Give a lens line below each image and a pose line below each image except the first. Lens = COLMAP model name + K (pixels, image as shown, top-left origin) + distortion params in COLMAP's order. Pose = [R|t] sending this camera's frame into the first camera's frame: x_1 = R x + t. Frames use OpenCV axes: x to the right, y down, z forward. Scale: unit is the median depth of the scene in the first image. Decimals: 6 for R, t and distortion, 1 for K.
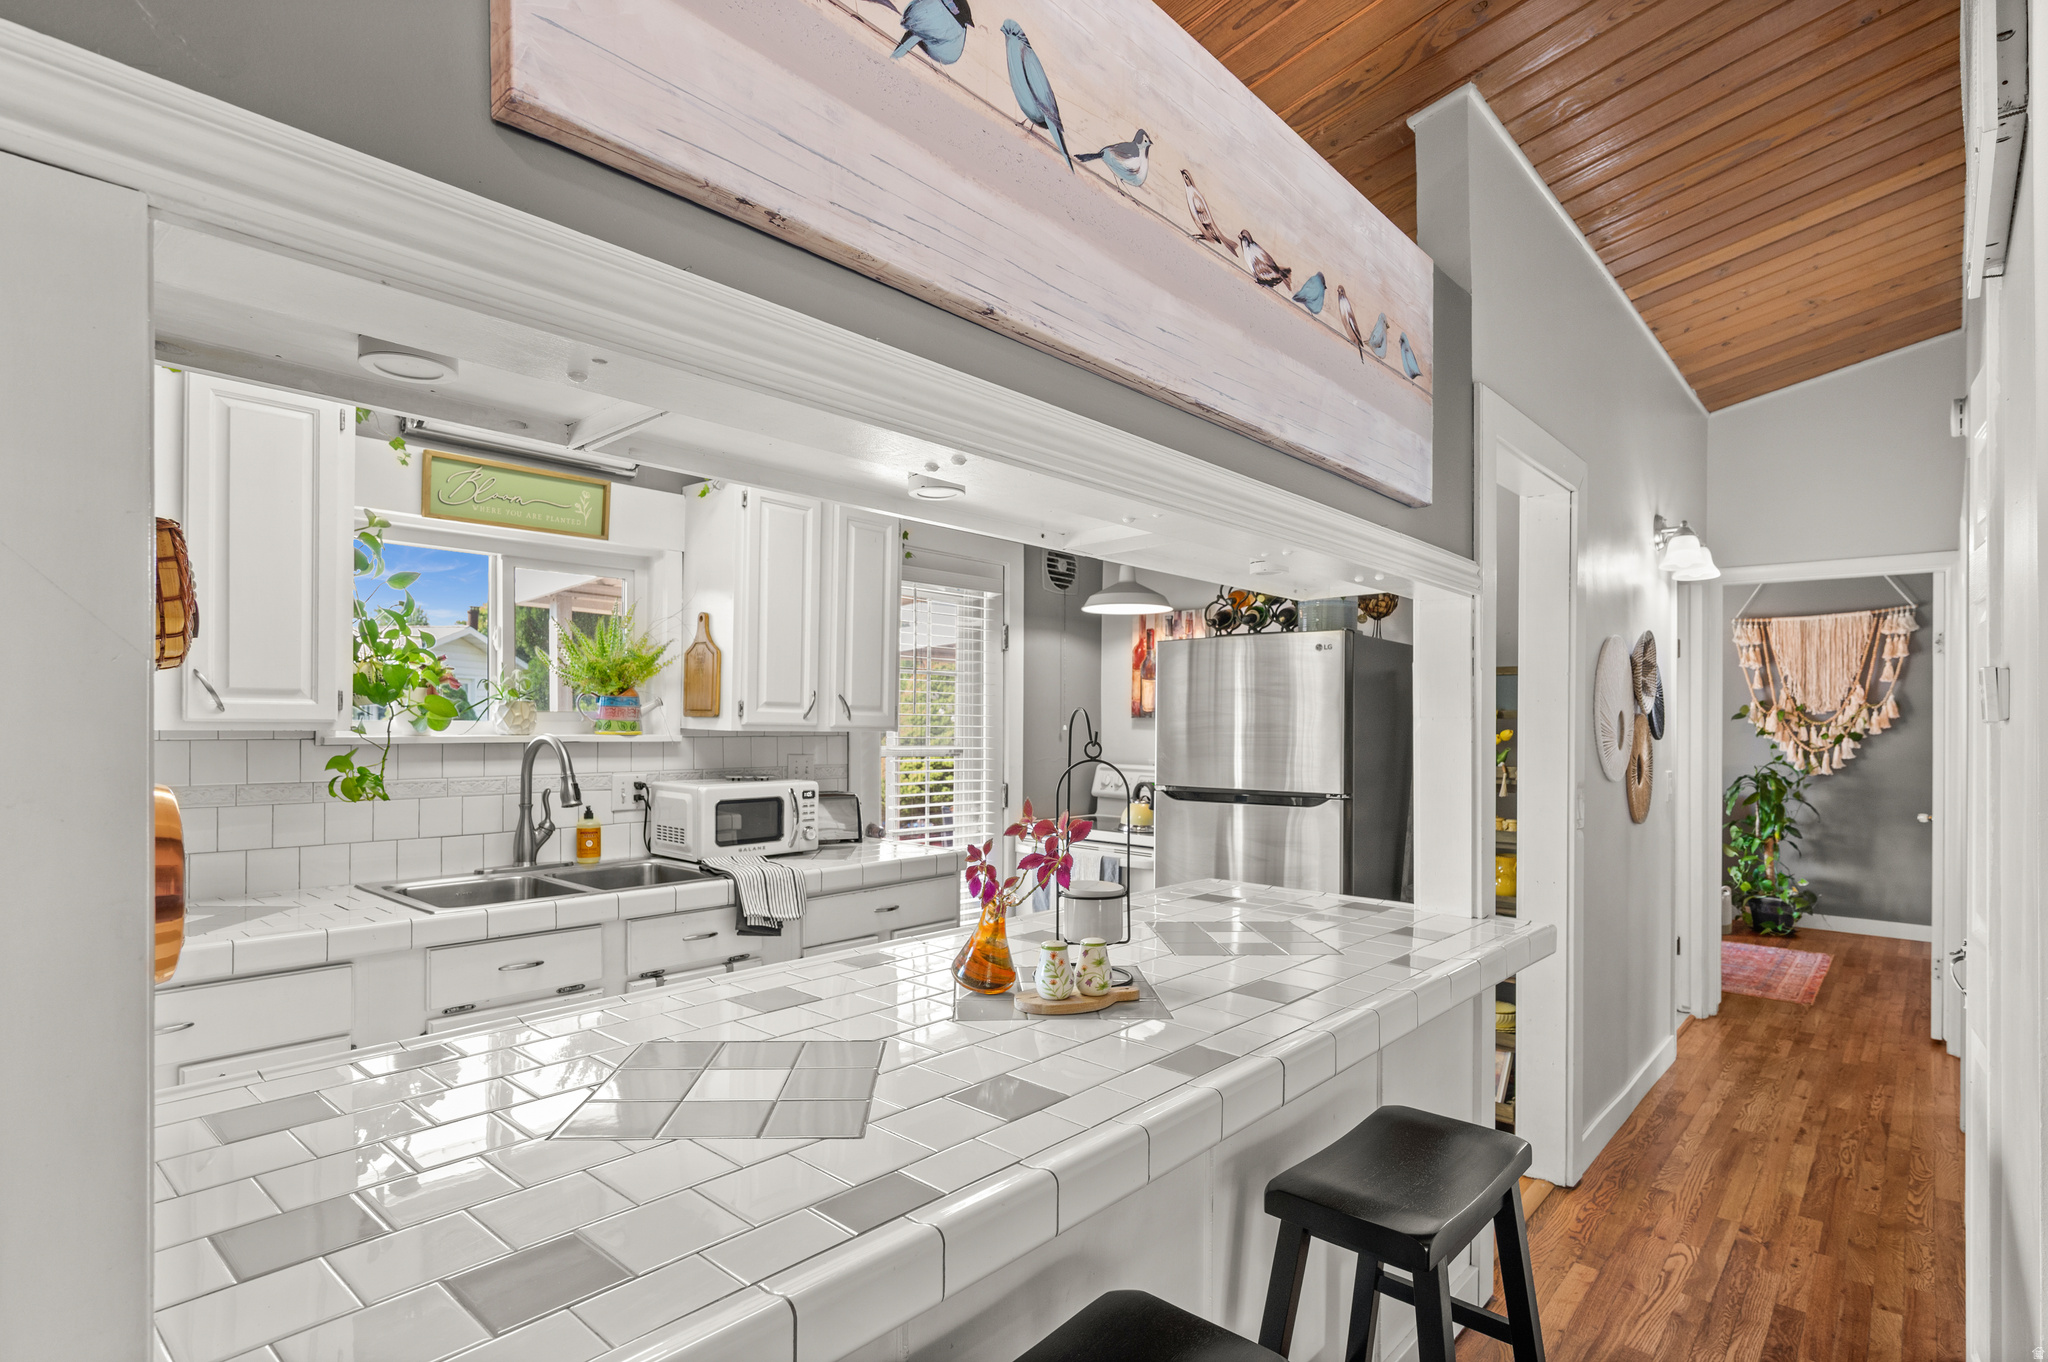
lens RADIAL K [[1012.1, 0, 1021.8], [0, 1012.1, 728.1], [0, 0, 1]] dist [0.000420, -0.000491]
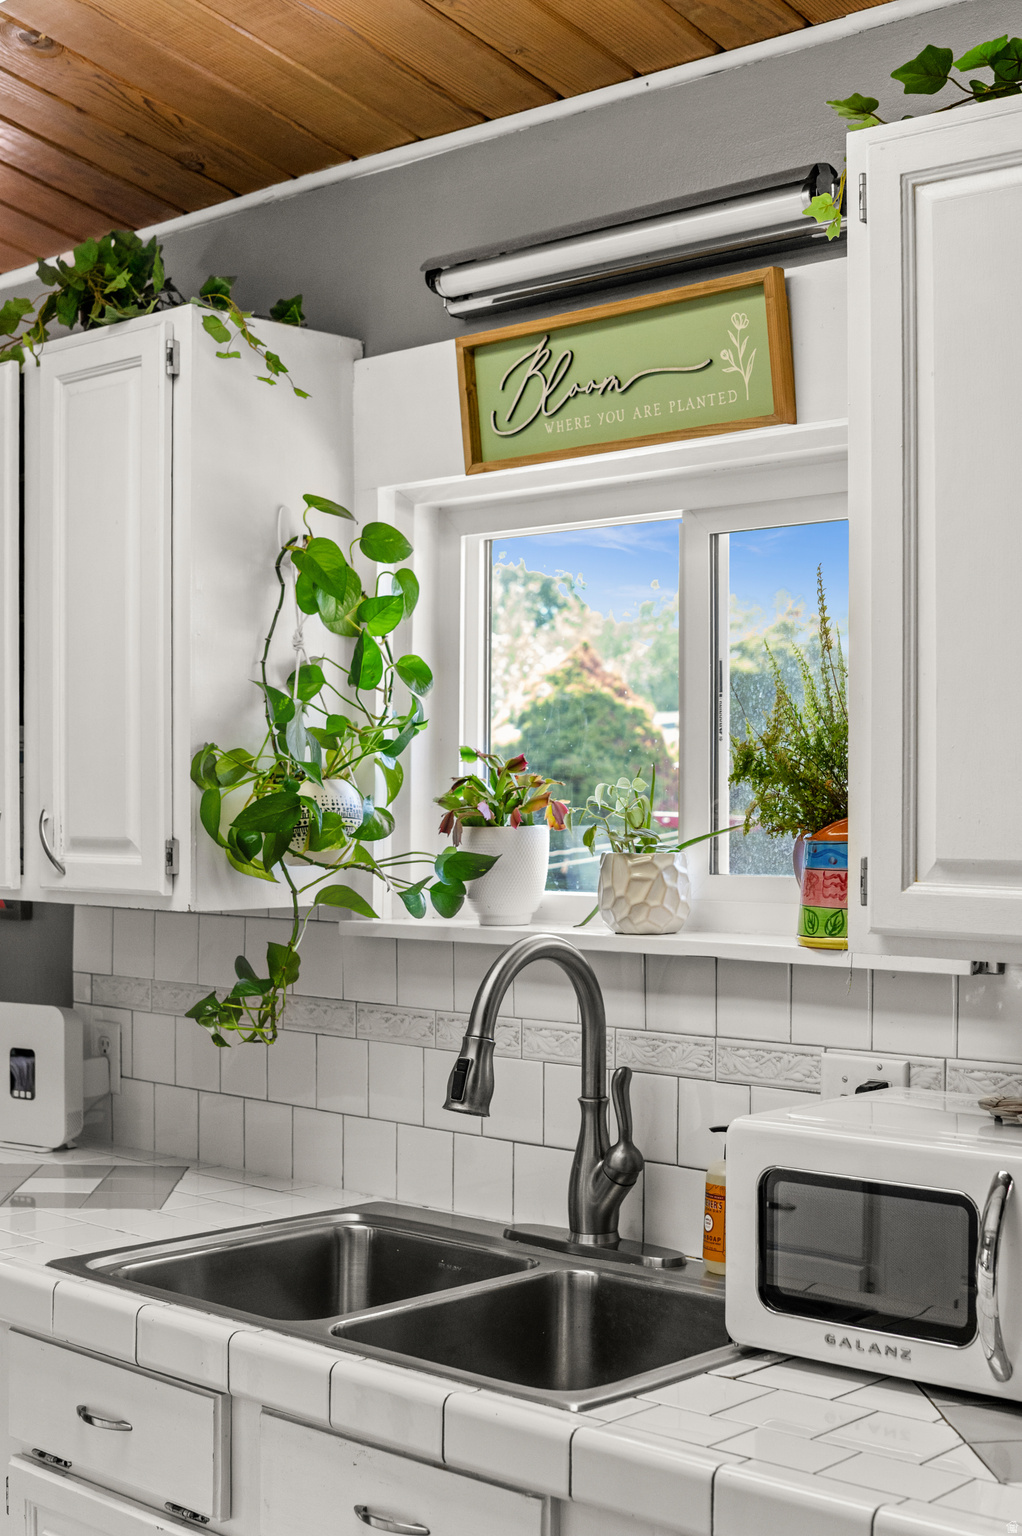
lens RADIAL K [[2021.3, 0, 511.0], [0, 2021.3, 768.0], [0, 0, 1]] dist [-0.199079, -0.010930]
pose [[-0.002489, -0.028426, -0.999593, 0.069469], [-0.007751, 0.999566, -0.028406, -0.007532], [0.999967, 0.007677, -0.002708, 0.190735]]
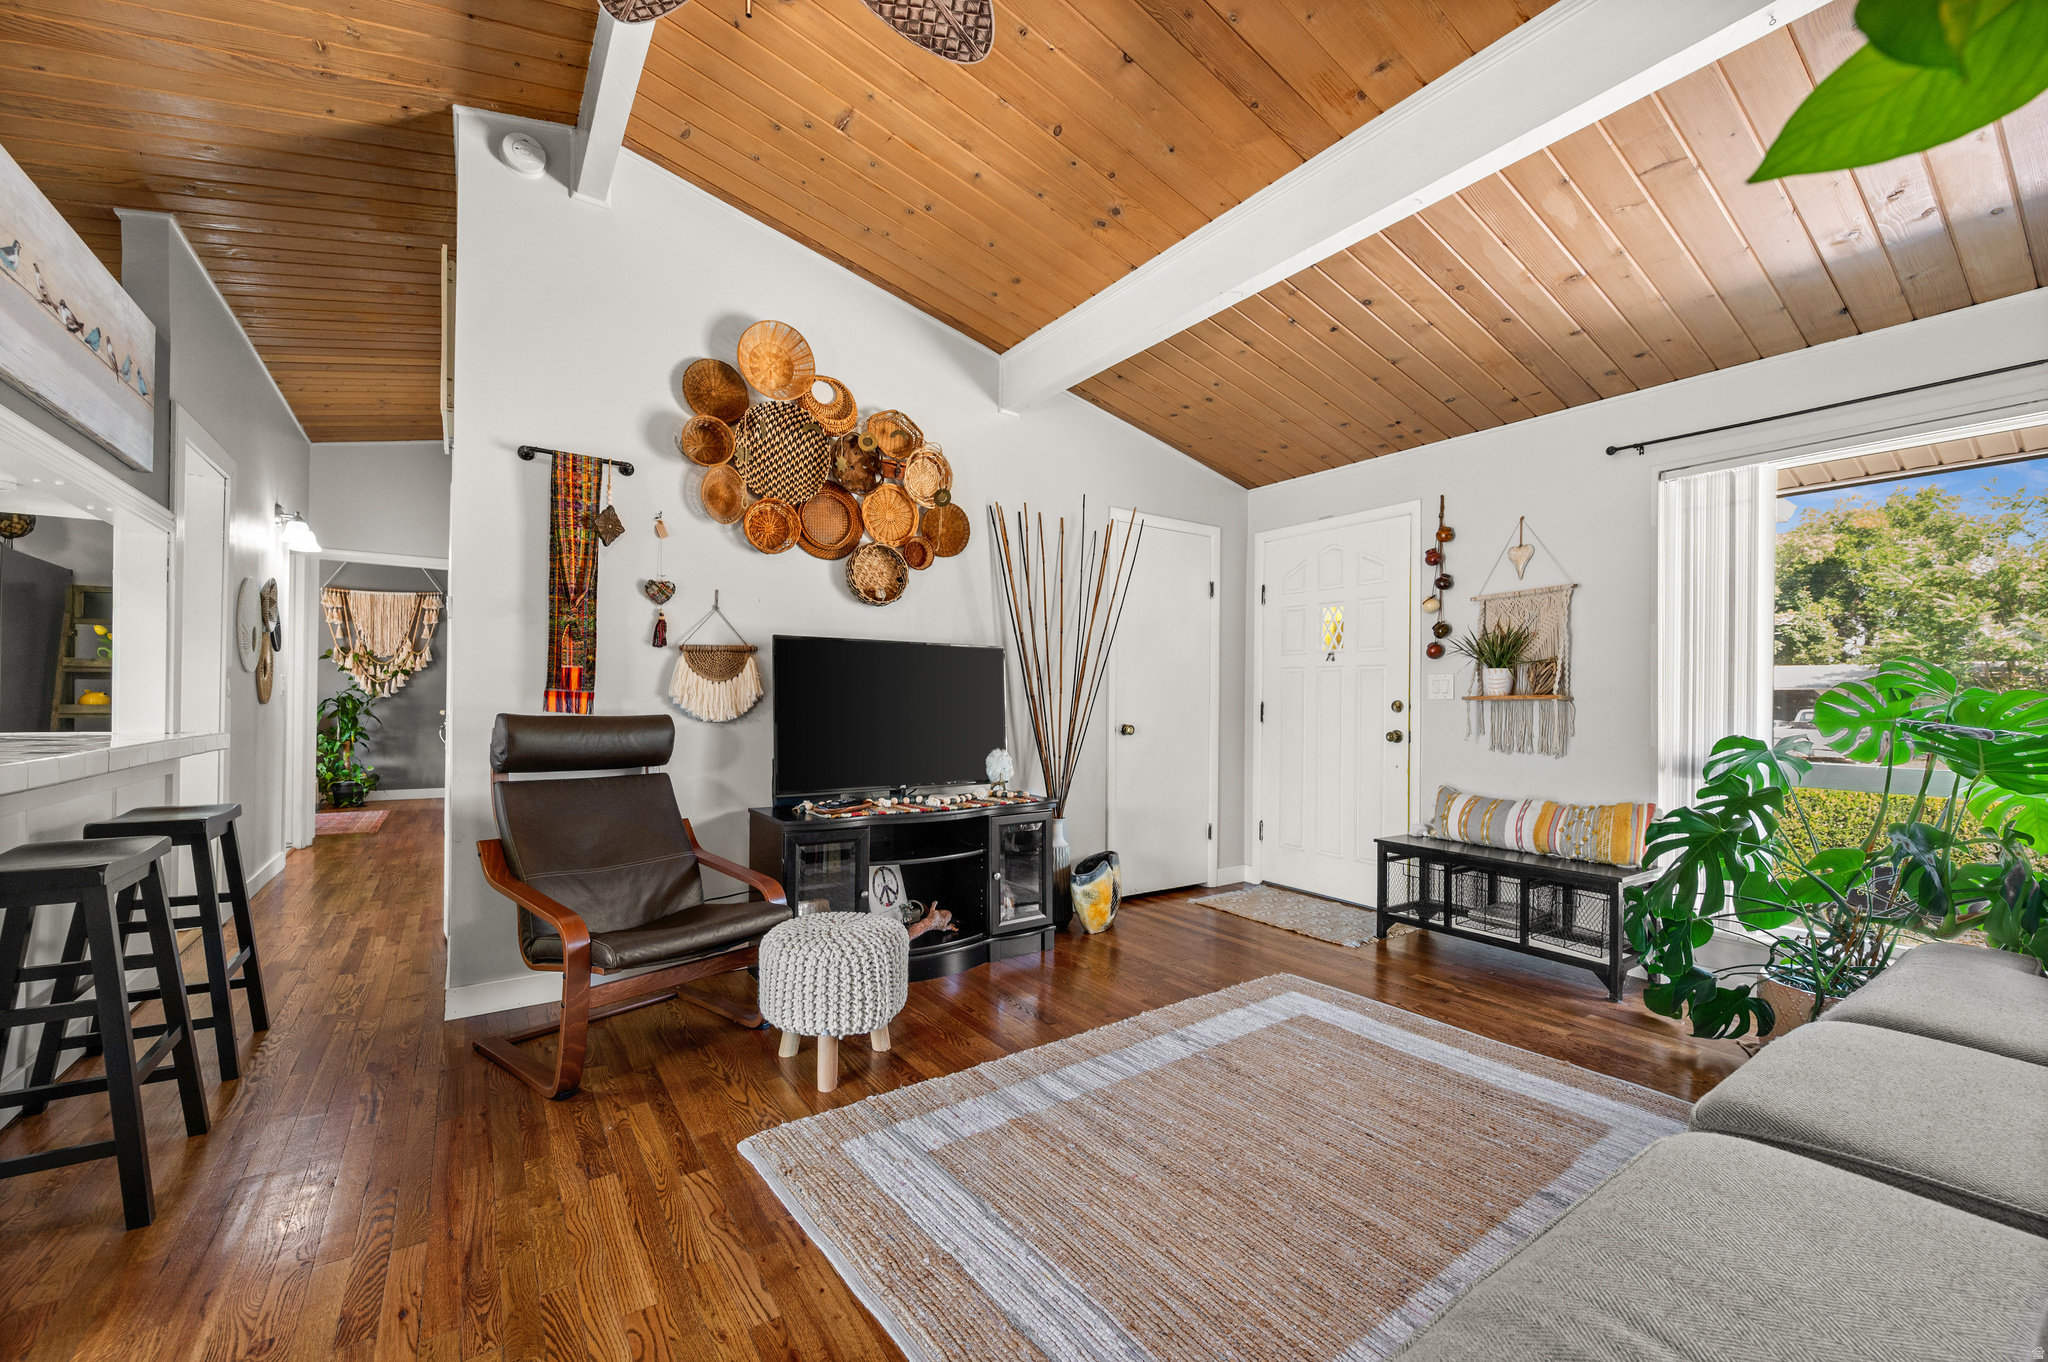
lens RADIAL K [[811.2, 0, 1024.0], [0, 811.2, 681.0], [0, 0, 1]] dist [0.000819, 0.000521]
pose [[0.231535, 0.015546, 0.972702, -0.280639], [0.001743, 0.999864, -0.016395, 0.073506], [-0.972825, 0.005492, 0.231477, -0.352653]]
